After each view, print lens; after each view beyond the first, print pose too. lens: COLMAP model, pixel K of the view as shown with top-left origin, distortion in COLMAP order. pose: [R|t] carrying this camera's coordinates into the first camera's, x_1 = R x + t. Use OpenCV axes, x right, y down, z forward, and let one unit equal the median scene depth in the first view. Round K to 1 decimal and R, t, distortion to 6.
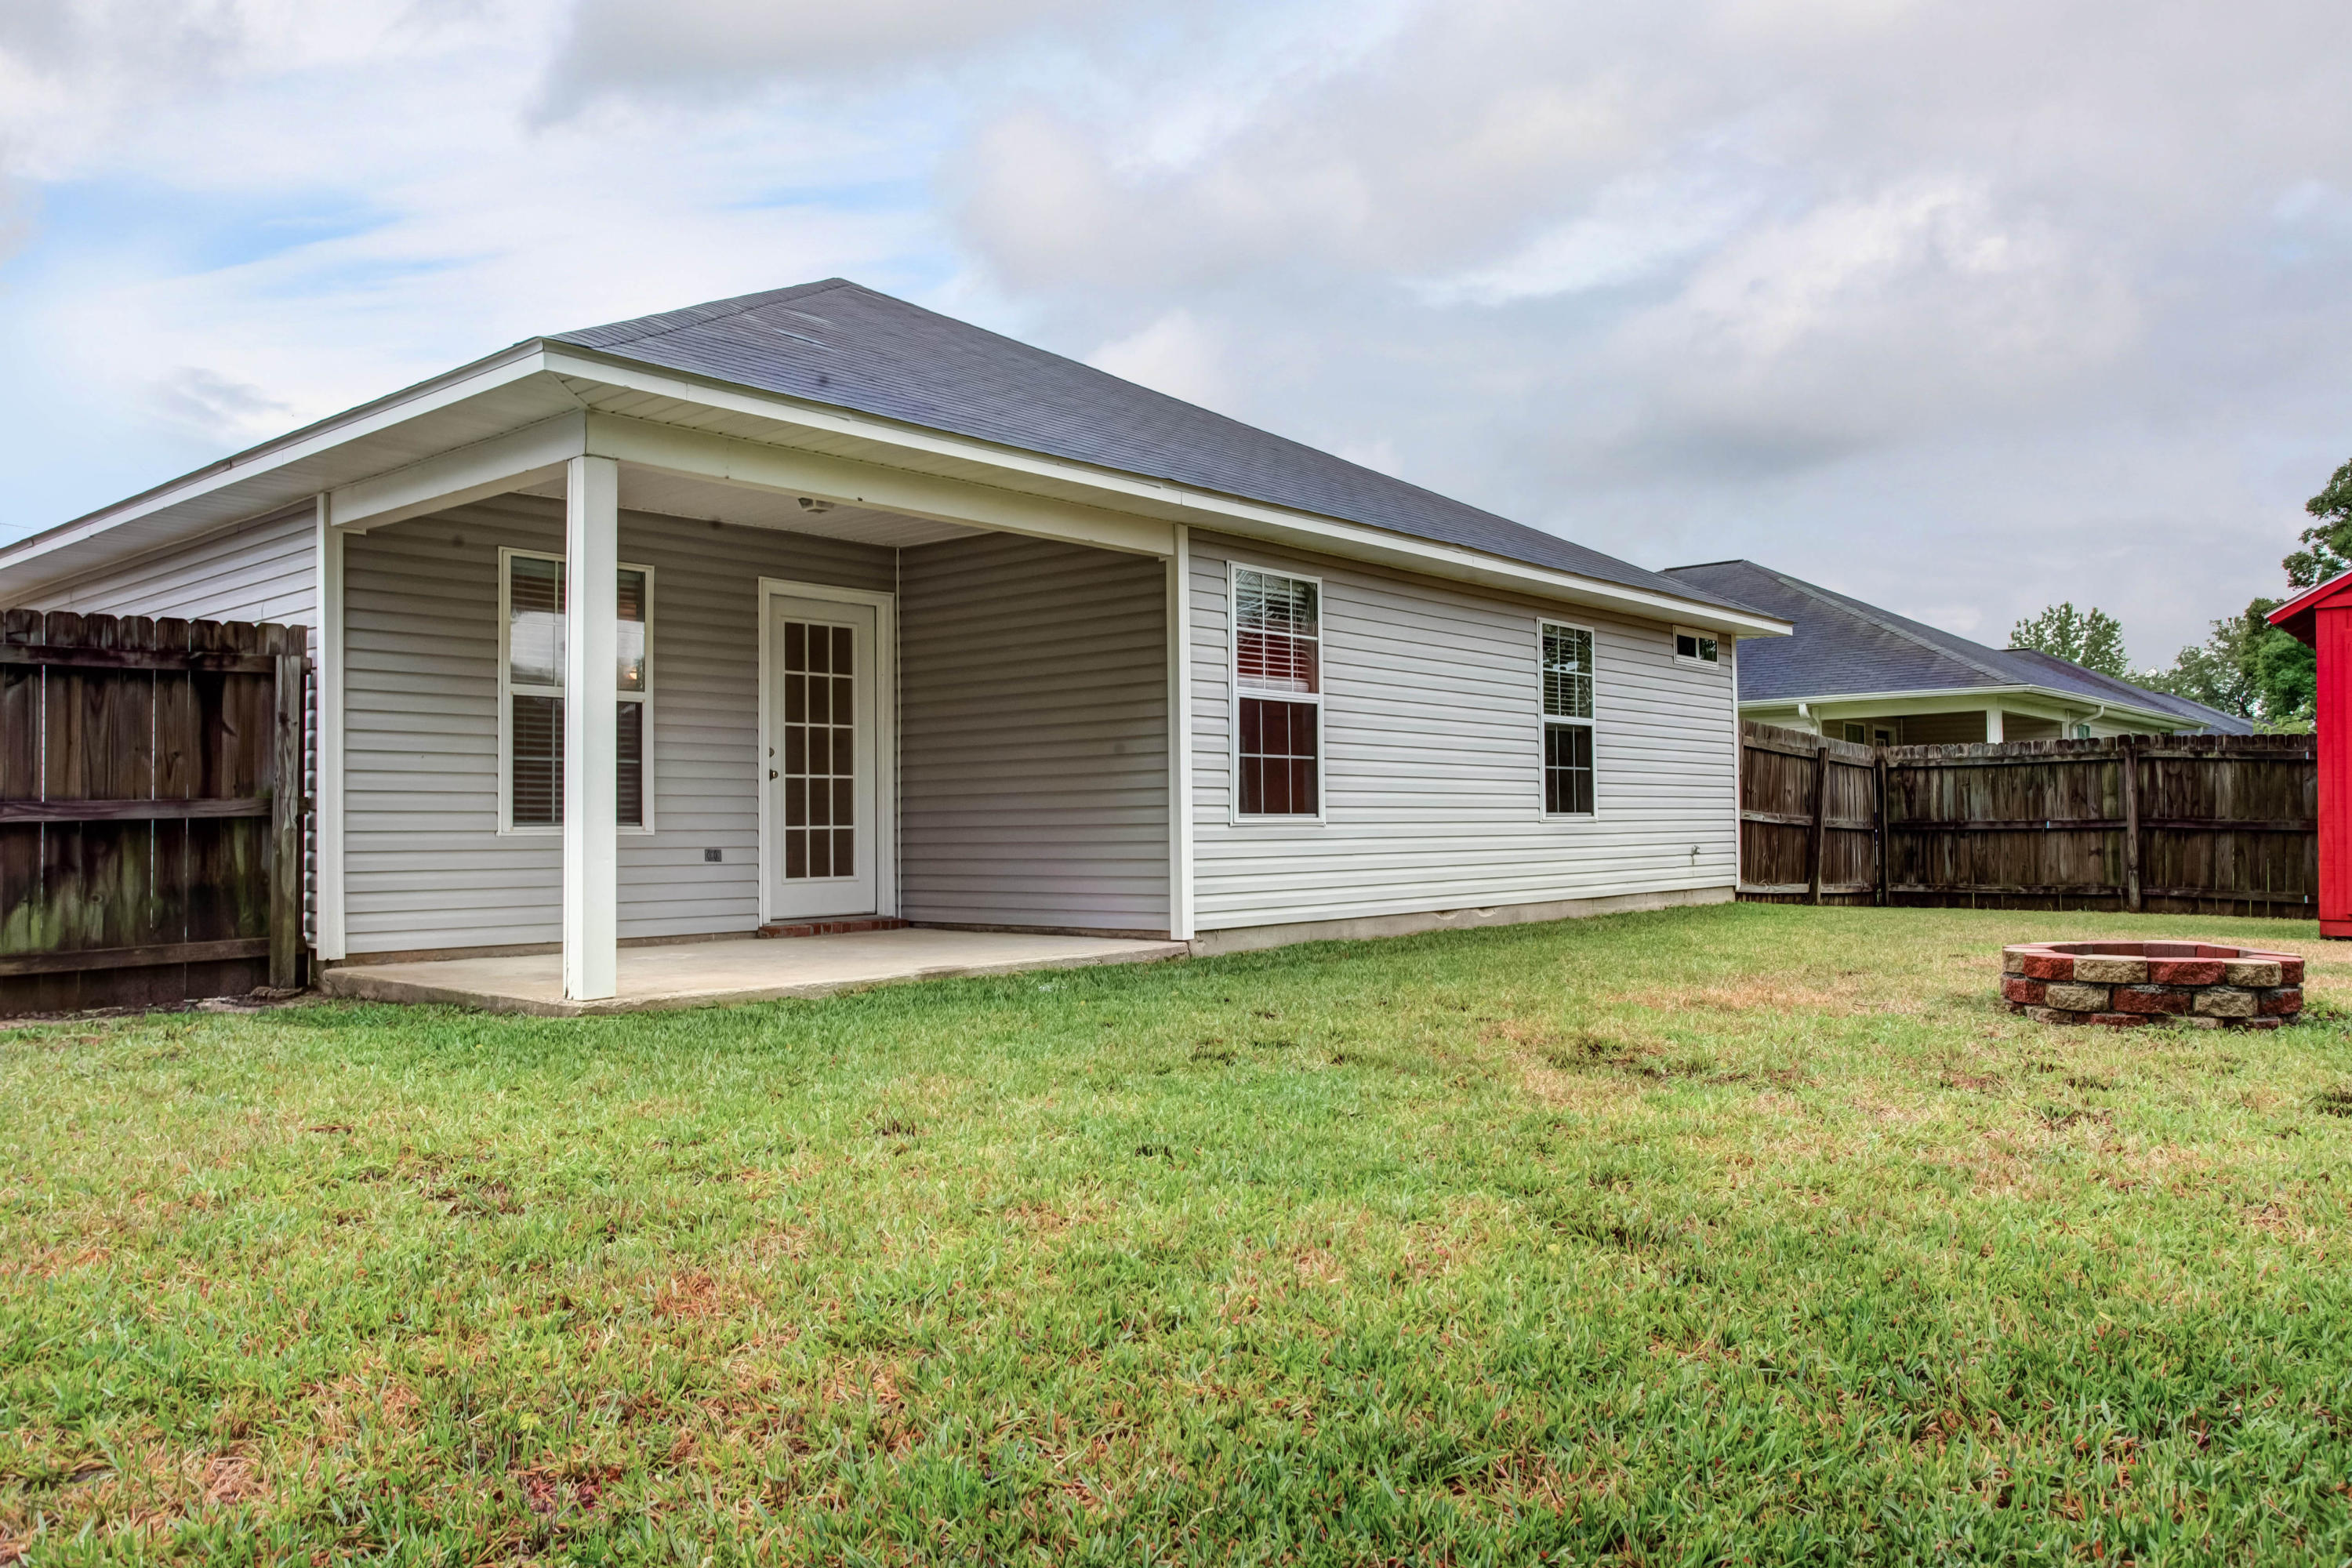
lens RADIAL K [[1713.2, 0, 1176.0], [0, 1713.2, 784.0], [0, 0, 1]] dist [-0.050694, 0.073183]
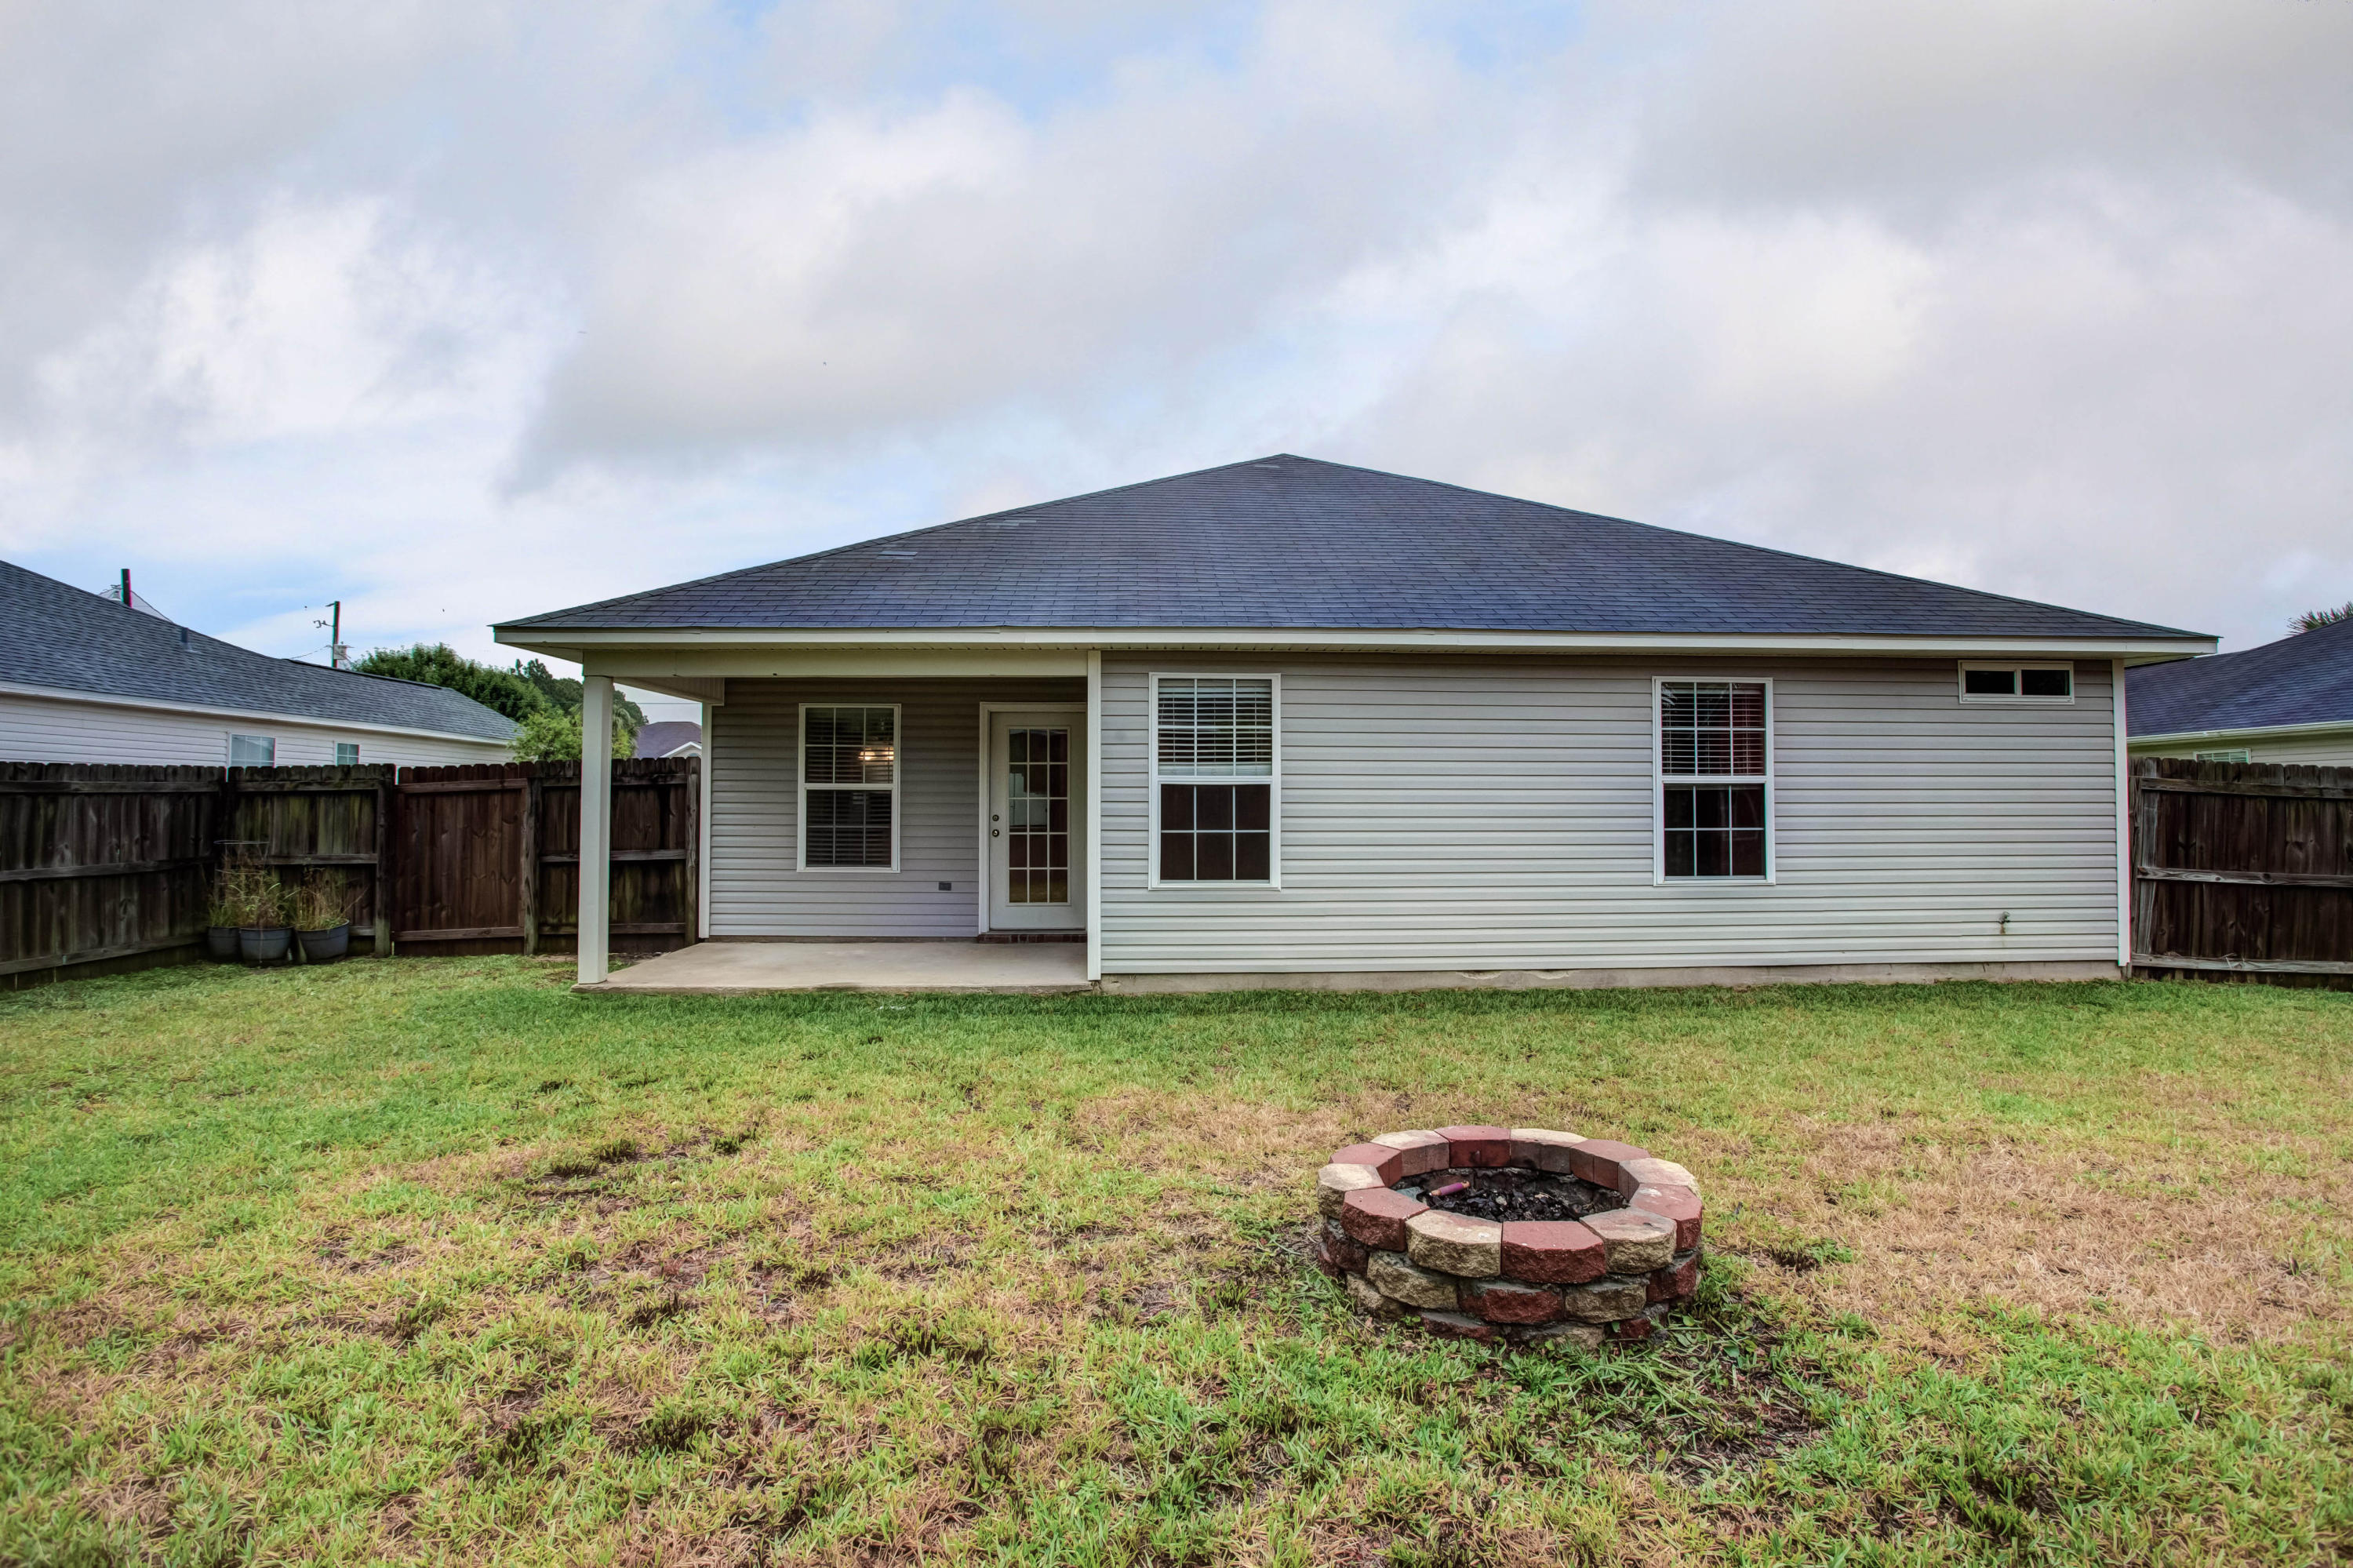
lens RADIAL K [[1167.2, 0, 1173.8], [0, 1167.2, 770.5], [0, 0, 1]] dist [-0.067622, 0.024755]
pose [[0.677604, -0.012414, -0.735322, 0.953722], [0.011836, 0.999912, -0.005974, -0.080423], [0.735332, -0.004655, 0.677691, 0.651245]]
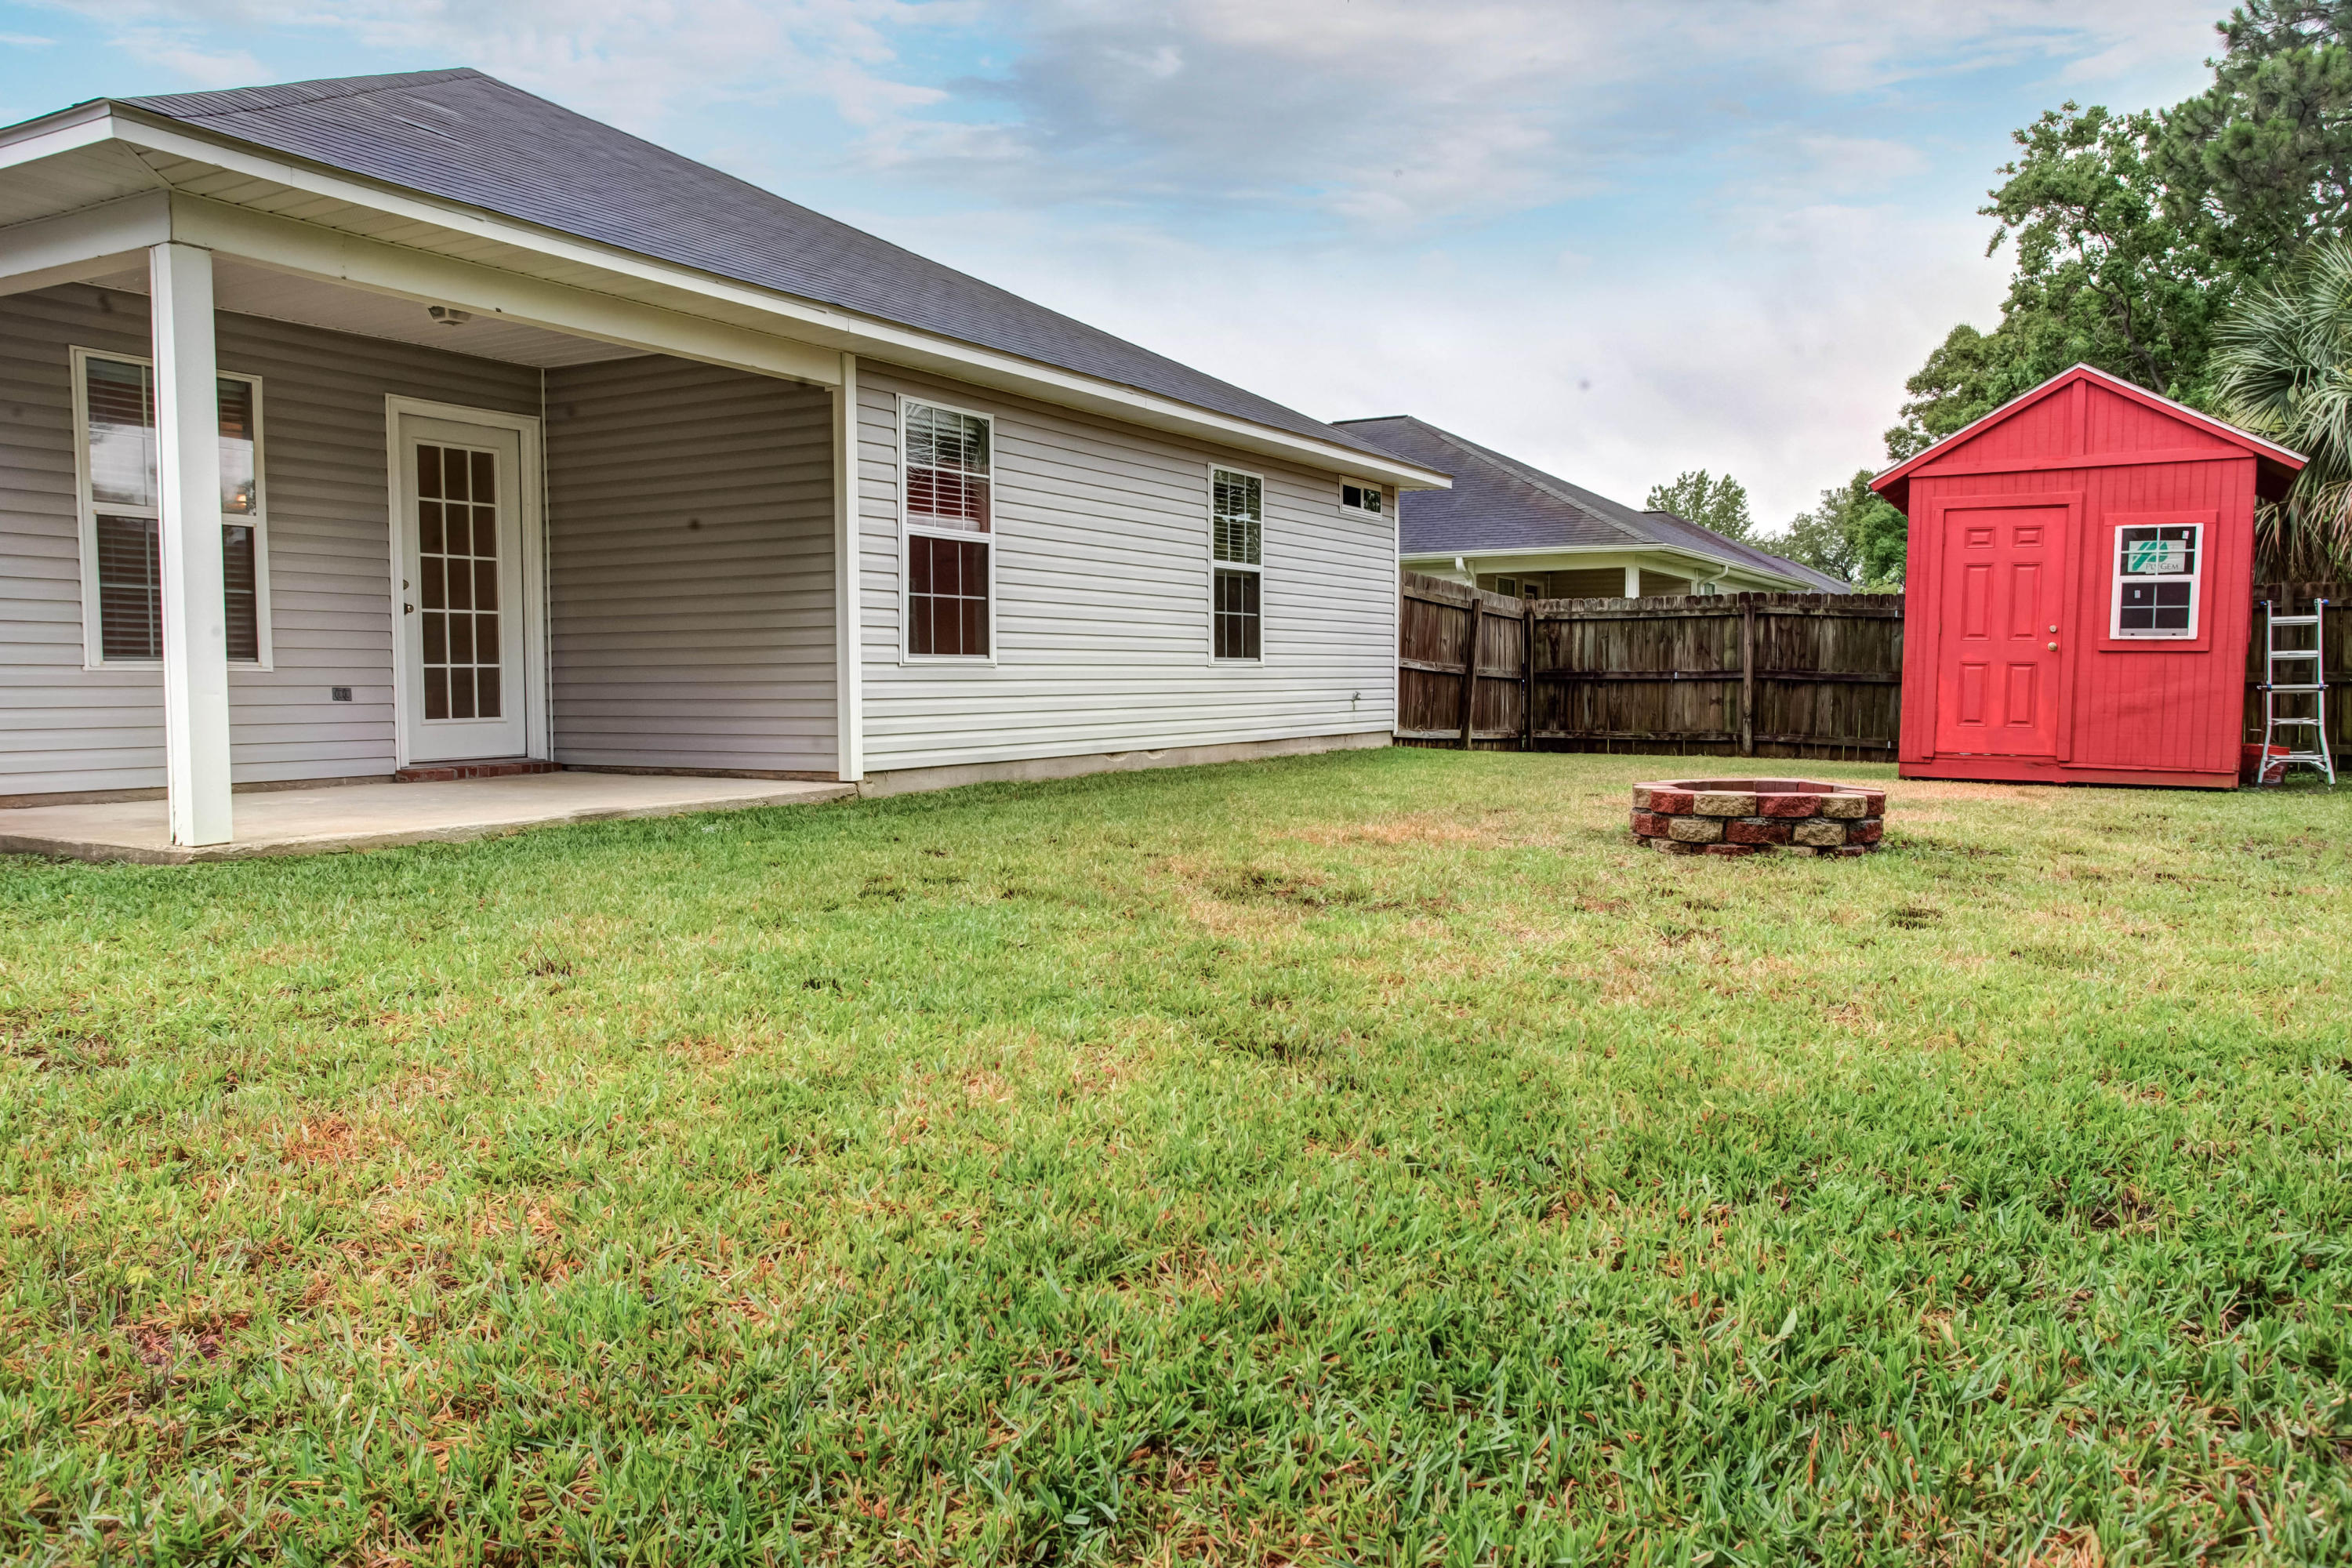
lens RADIAL K [[1714.8, 0, 1163.6], [0, 1714.8, 791.4], [0, 0, 1]] dist [-0.049944, 0.075651]
pose [[0.983183, -0.005543, 0.182537, 0.000926], [-0.011327, 0.995764, 0.091249, 0.006750], [-0.182269, -0.091782, 0.978956, 0.002949]]
